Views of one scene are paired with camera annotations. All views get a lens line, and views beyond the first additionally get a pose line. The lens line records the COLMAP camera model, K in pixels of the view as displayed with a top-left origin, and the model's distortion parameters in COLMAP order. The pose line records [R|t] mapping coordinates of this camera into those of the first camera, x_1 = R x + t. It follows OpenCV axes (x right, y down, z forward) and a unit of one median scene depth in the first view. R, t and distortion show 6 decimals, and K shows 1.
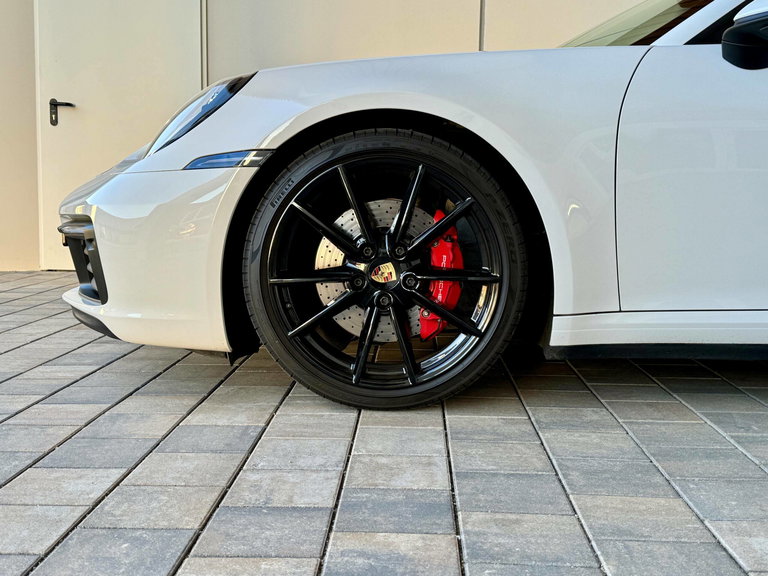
lens RADIAL K [[891.1, 0, 382.3], [0, 891.1, 284.2], [0, 0, 1]] dist [0.216106, -0.512904]
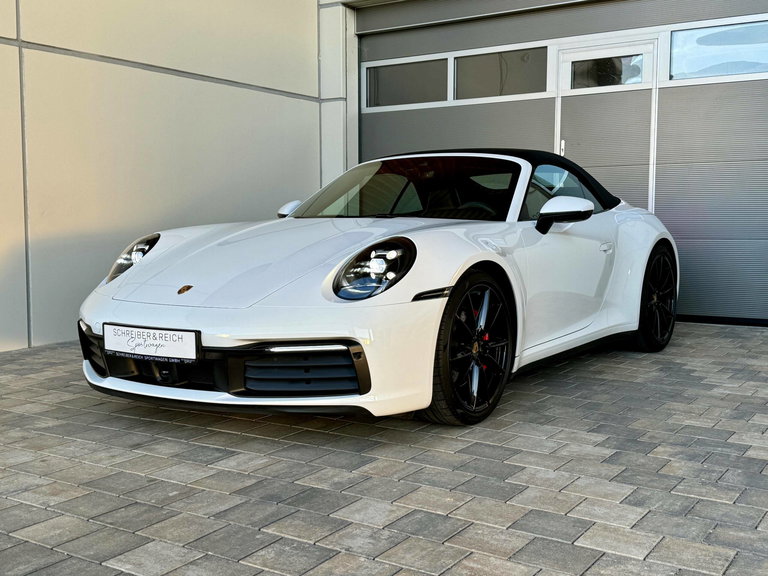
lens RADIAL K [[891.1, 0, 382.3], [0, 891.1, 284.2], [0, 0, 1]] dist [0.216106, -0.512904]
pose [[0.511580, -0.076226, 0.855848, -1.781964], [0.092873, 0.995127, 0.033116, -0.237379], [-0.854202, 0.062543, 0.516166, 0.227838]]
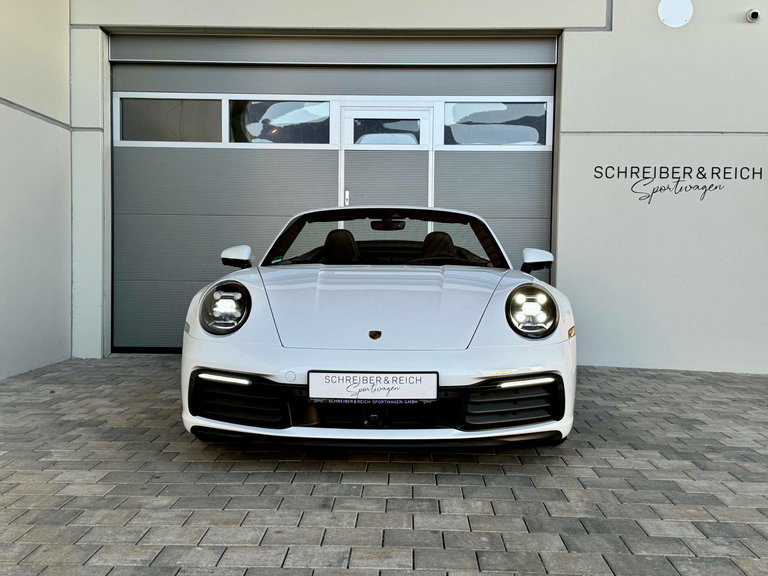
lens RADIAL K [[925.9, 0, 384.5], [0, 925.9, 289.6], [0, 0, 1]] dist [0.210887, -0.486437]
pose [[-0.017323, -0.041963, 0.998969, -2.271185], [0.088239, 0.995156, 0.043333, -0.380061], [-0.995949, 0.088899, -0.013536, 1.497316]]
